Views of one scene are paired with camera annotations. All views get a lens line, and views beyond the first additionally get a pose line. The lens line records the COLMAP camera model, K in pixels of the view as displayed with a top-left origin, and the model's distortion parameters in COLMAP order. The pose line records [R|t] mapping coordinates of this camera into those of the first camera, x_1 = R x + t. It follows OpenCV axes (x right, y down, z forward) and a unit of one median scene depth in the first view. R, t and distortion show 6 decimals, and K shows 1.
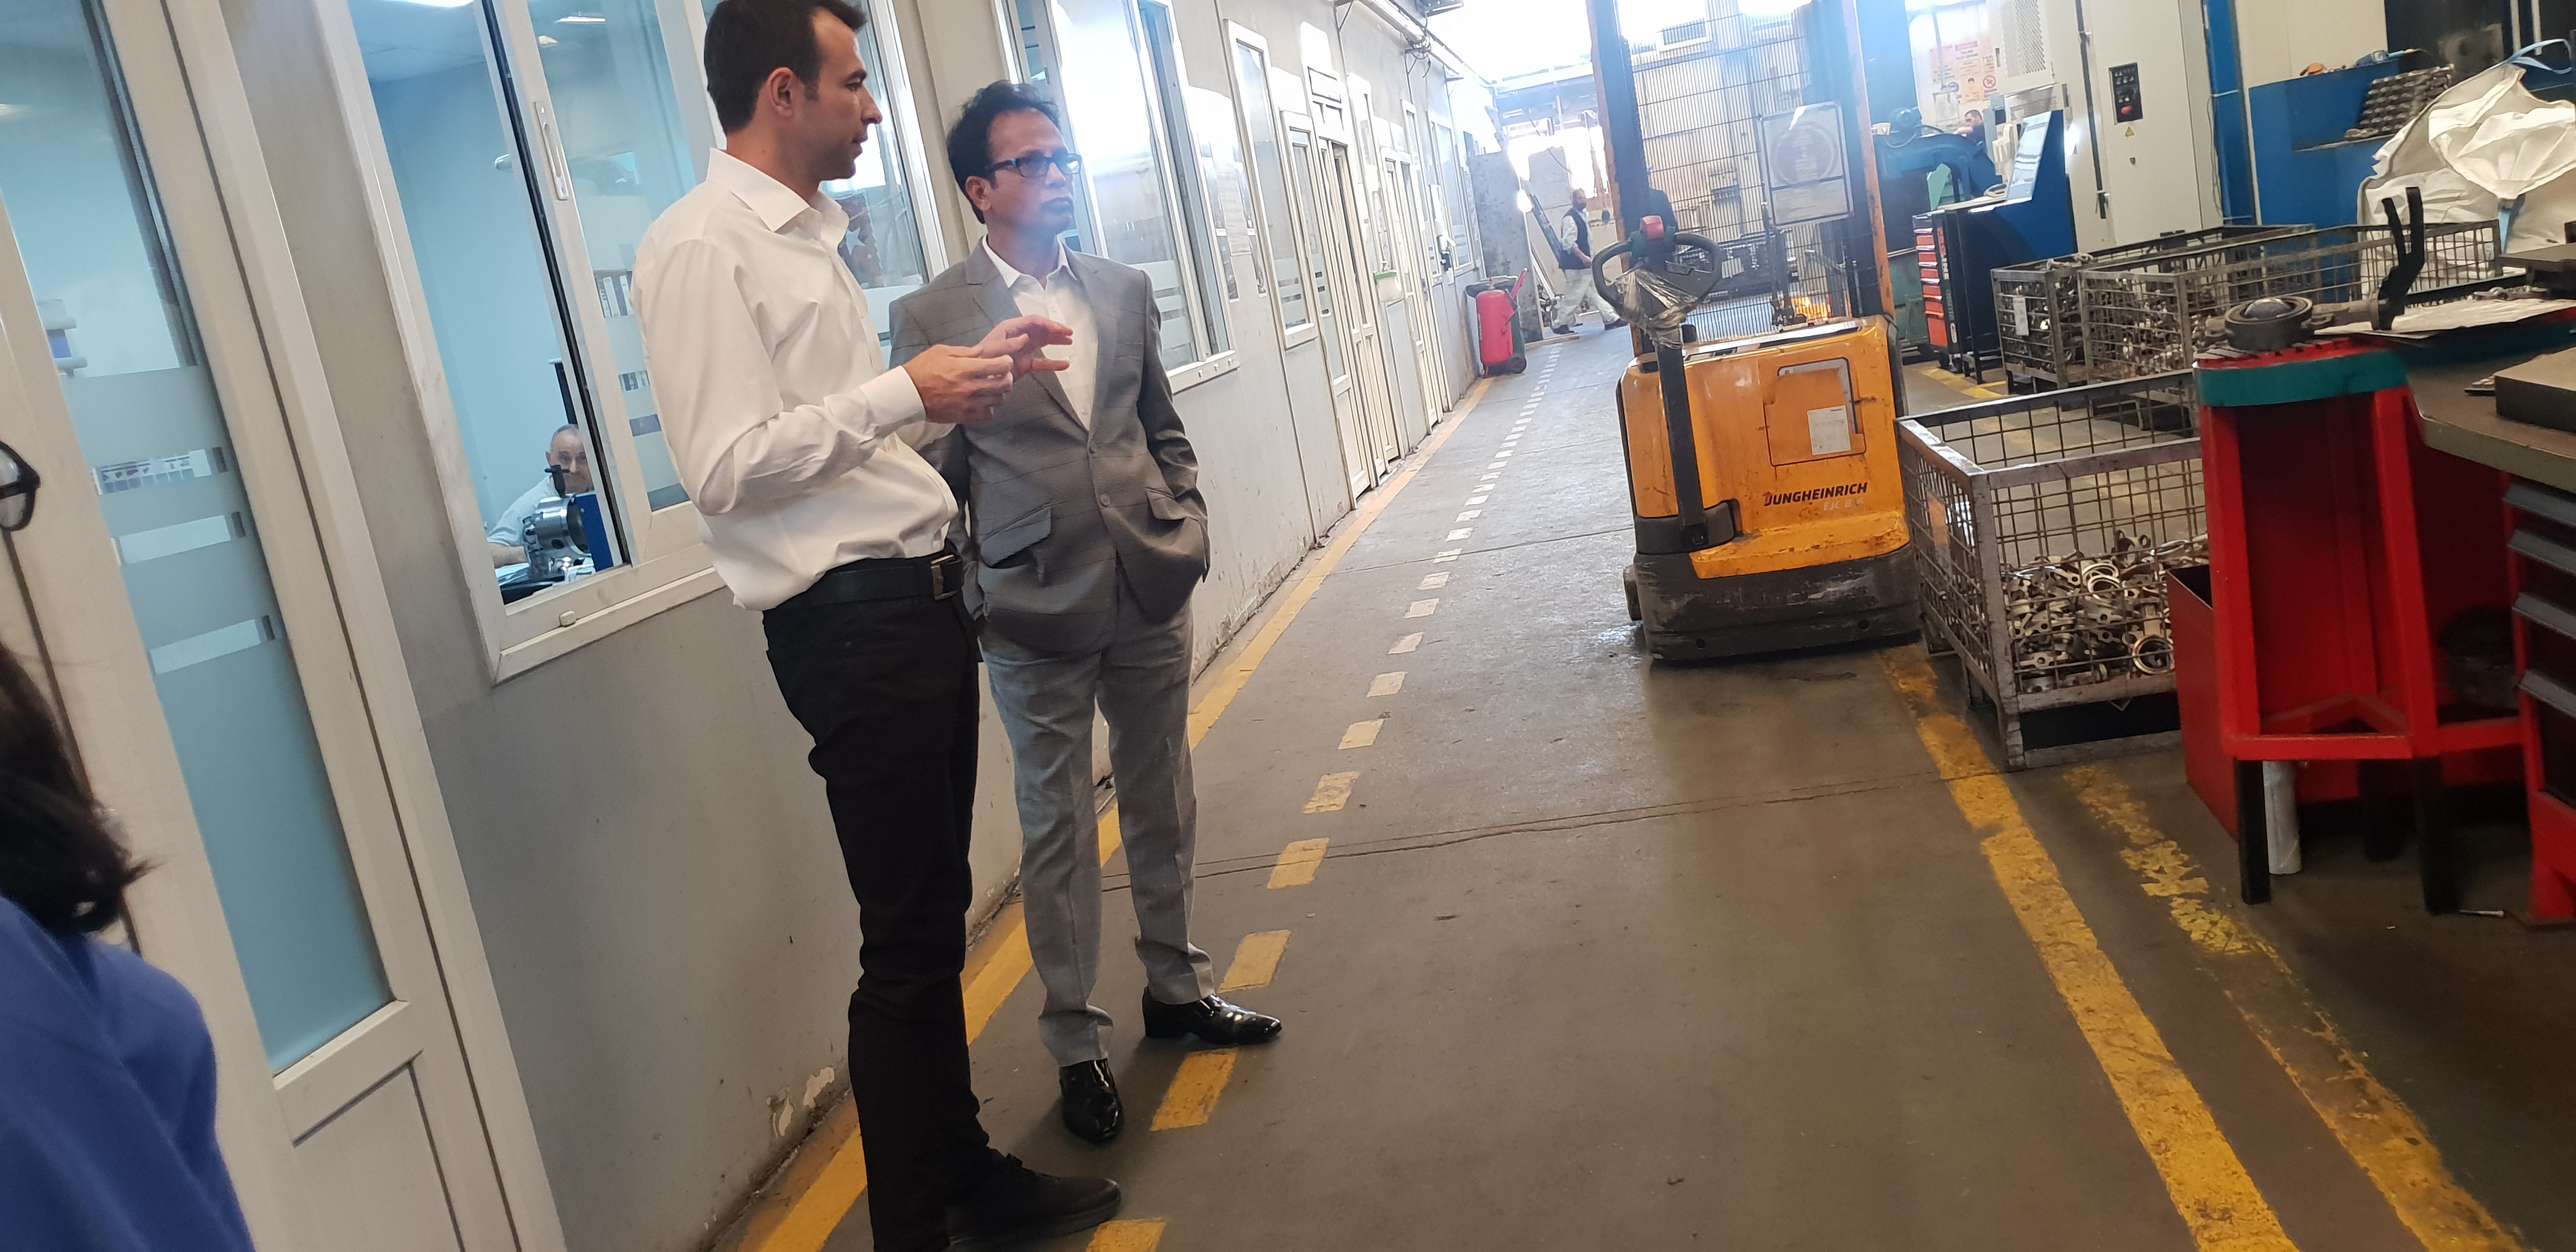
lens RADIAL K [[2430.2, 0, 1200.0], [0, 2430.2, 634.2], [0, 0, 1]] dist [0.150648, -0.145617]
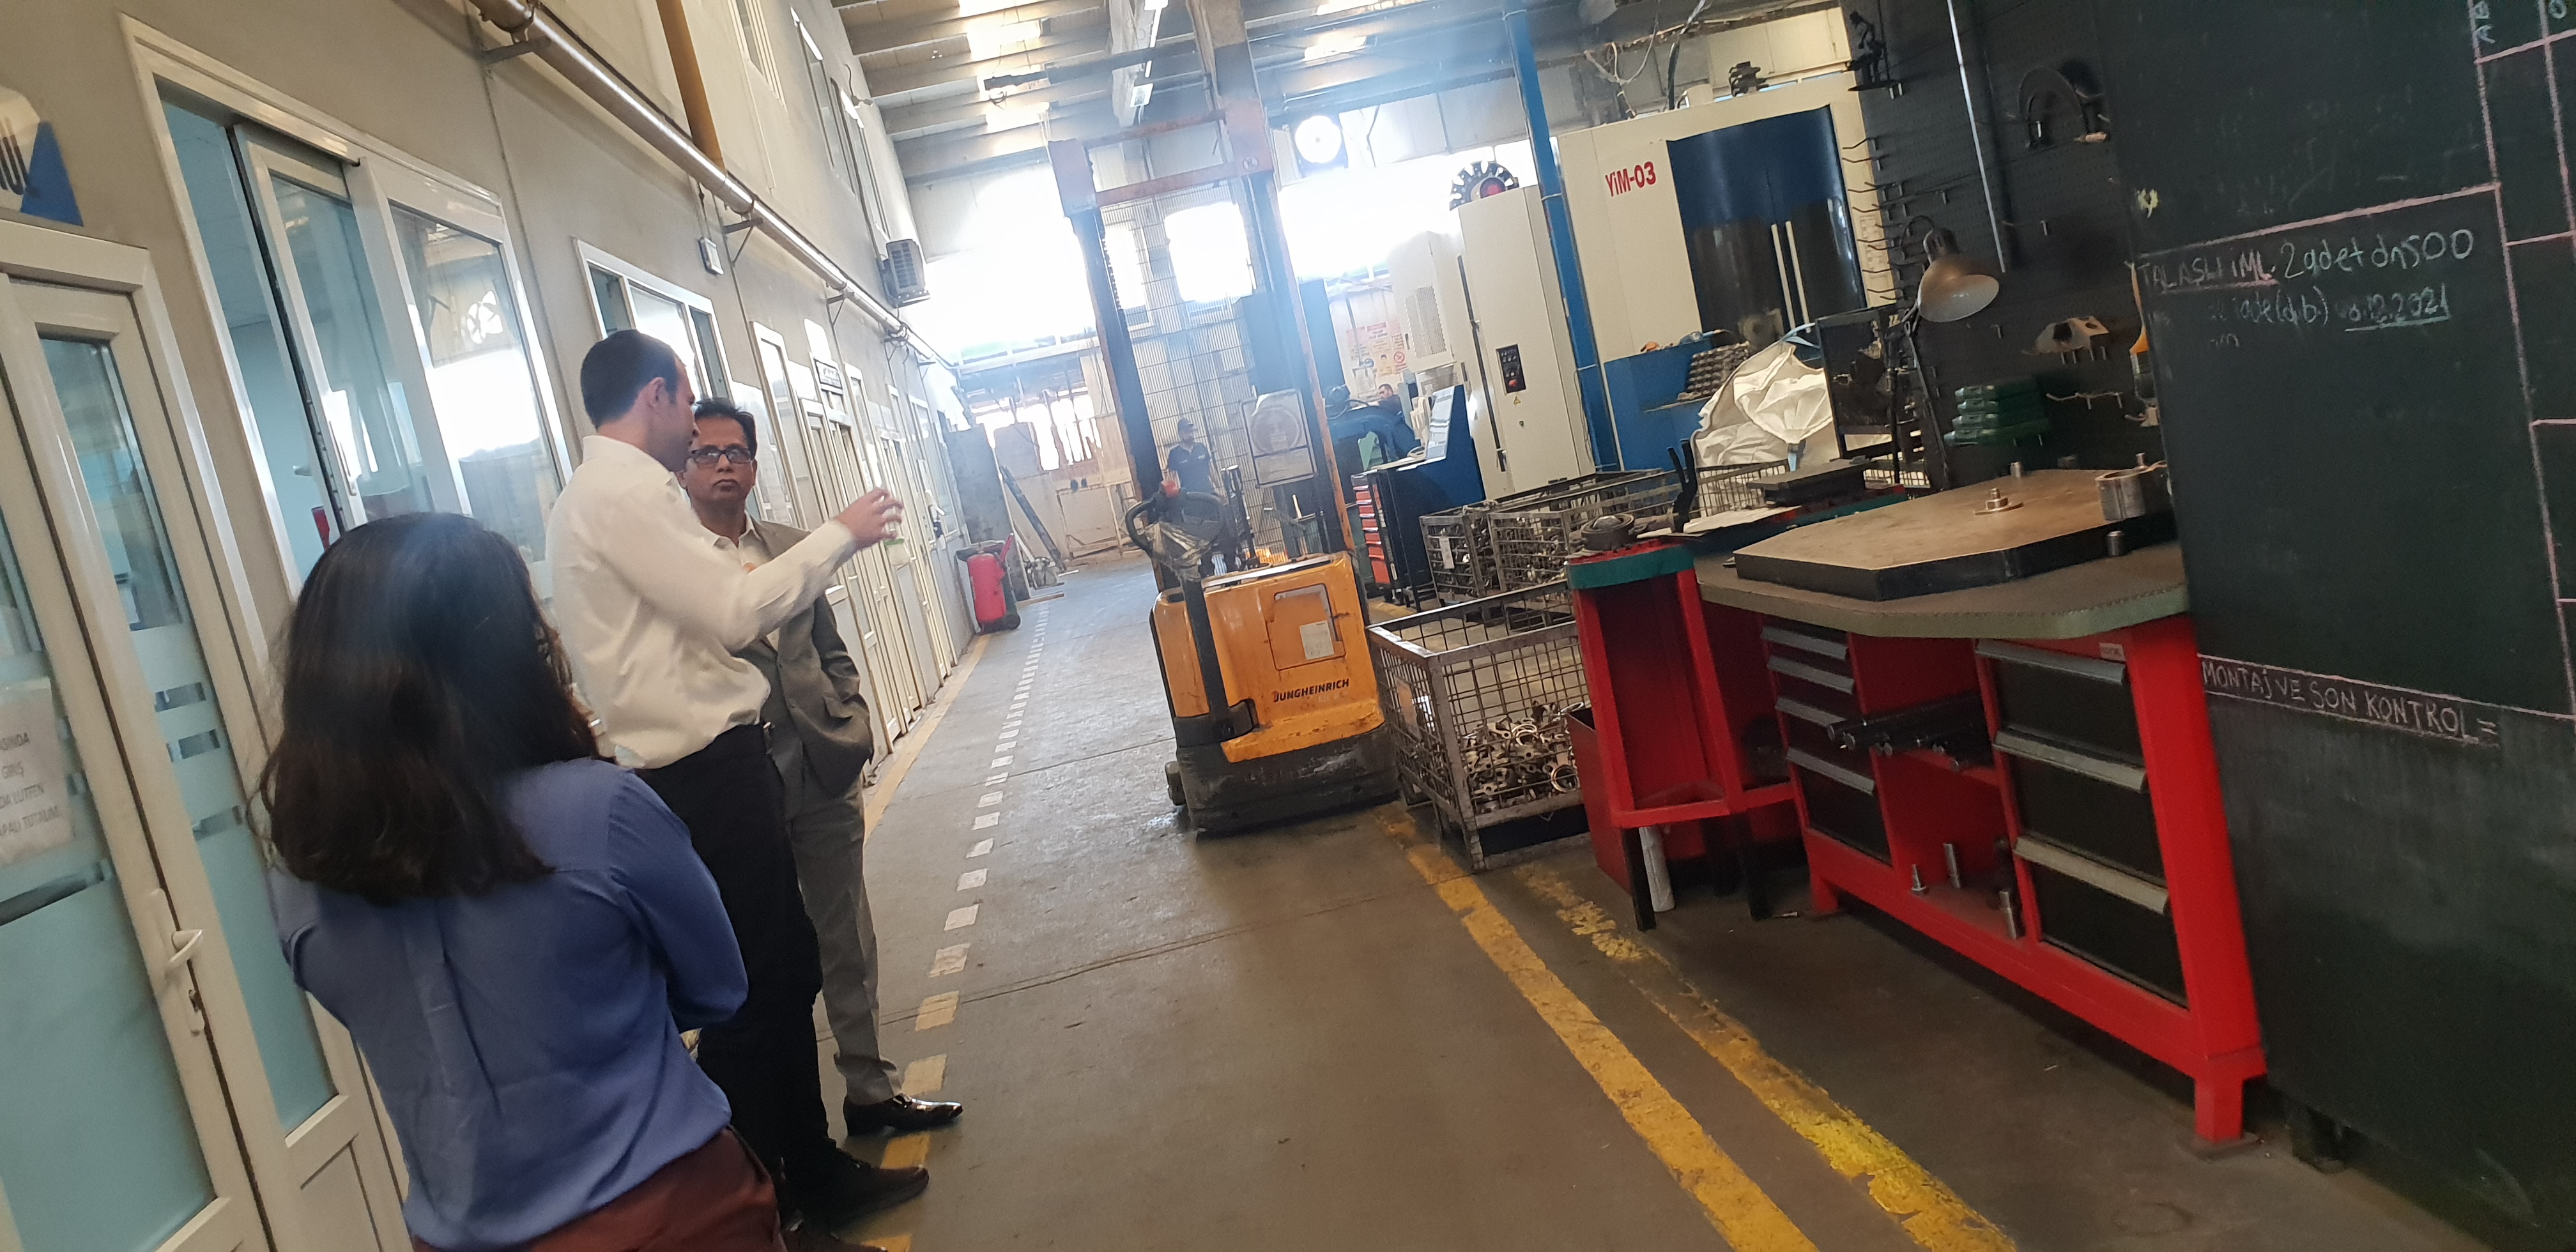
lens RADIAL K [[2440.0, 0, 1229.7], [0, 2440.0, 623.3], [0, 0, 1]] dist [0.760825, -0.002022]
pose [[0.971976, -0.054500, 0.228675, -0.078186], [0.080468, 0.991125, -0.105810, 0.039023], [-0.220879, 0.121246, 0.967736, -0.221586]]
